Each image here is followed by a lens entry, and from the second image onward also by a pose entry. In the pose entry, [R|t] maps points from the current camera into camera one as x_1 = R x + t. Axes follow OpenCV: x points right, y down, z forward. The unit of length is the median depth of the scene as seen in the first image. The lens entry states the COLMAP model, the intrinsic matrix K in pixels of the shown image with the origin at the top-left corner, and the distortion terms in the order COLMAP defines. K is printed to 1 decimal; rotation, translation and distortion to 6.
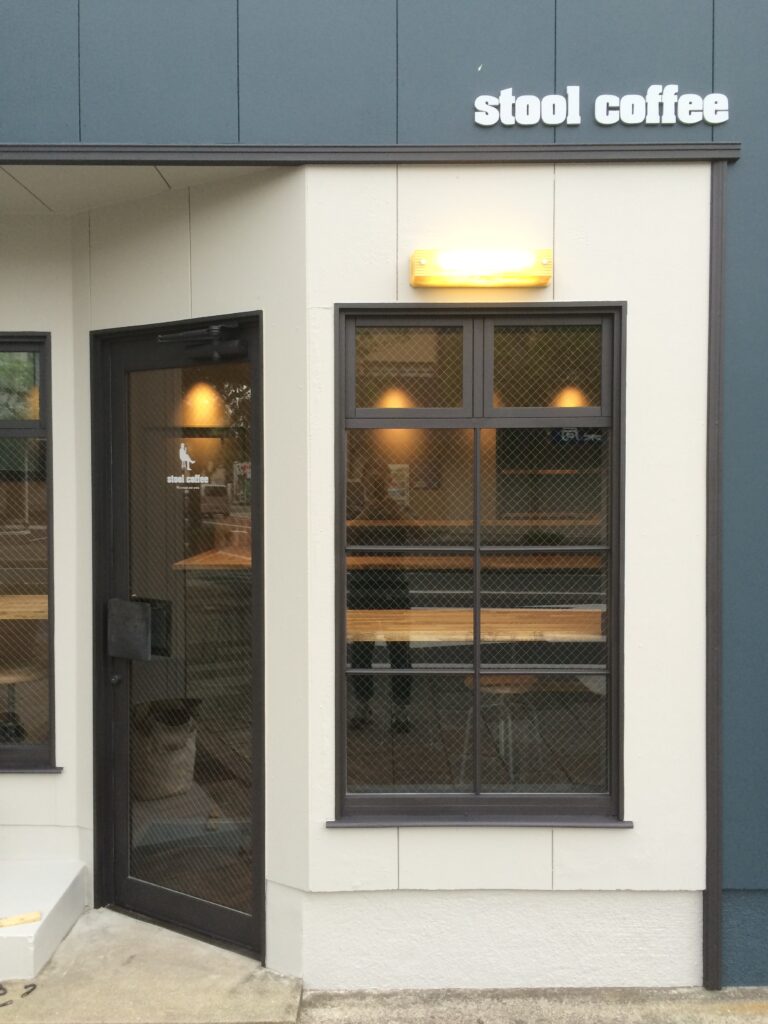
lens RADIAL K [[863.2, 0, 384.0], [0, 863.2, 512.0], [0, 0, 1]] dist [0.069018, -0.073189]
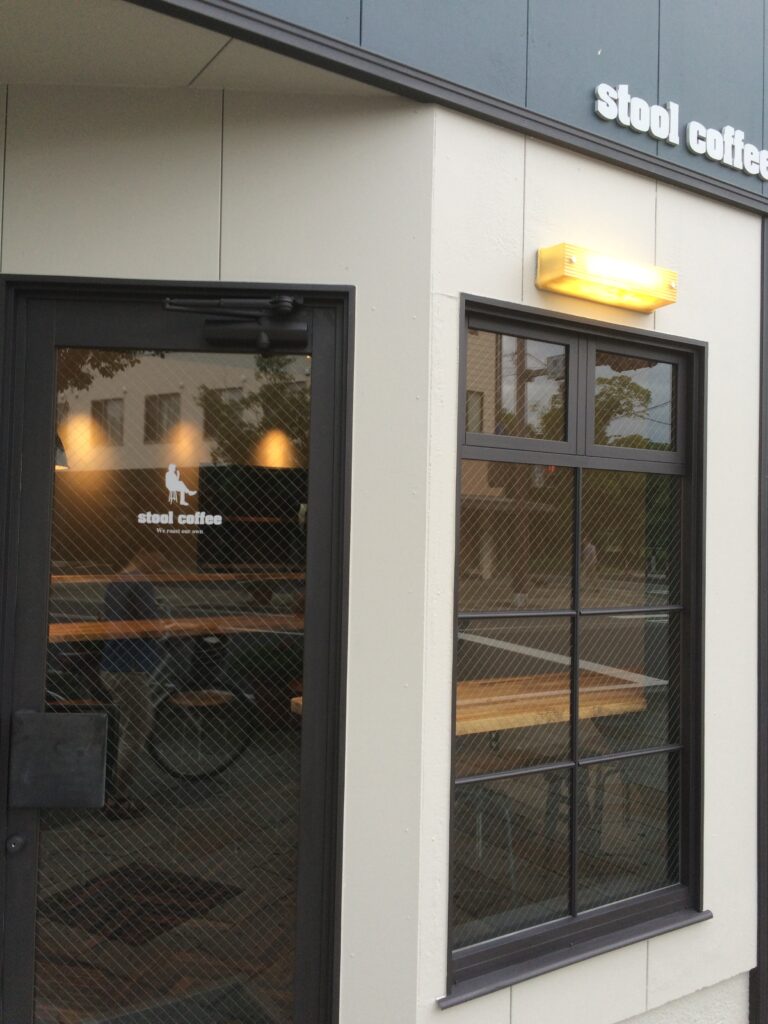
lens RADIAL K [[863.2, 0, 384.0], [0, 863.2, 512.0], [0, 0, 1]] dist [0.069018, -0.073189]
pose [[0.843535, 0.031575, 0.536145, -0.505967], [-0.000838, 0.998346, -0.057477, -0.005246], [-0.537074, 0.048034, 0.842167, 0.399573]]
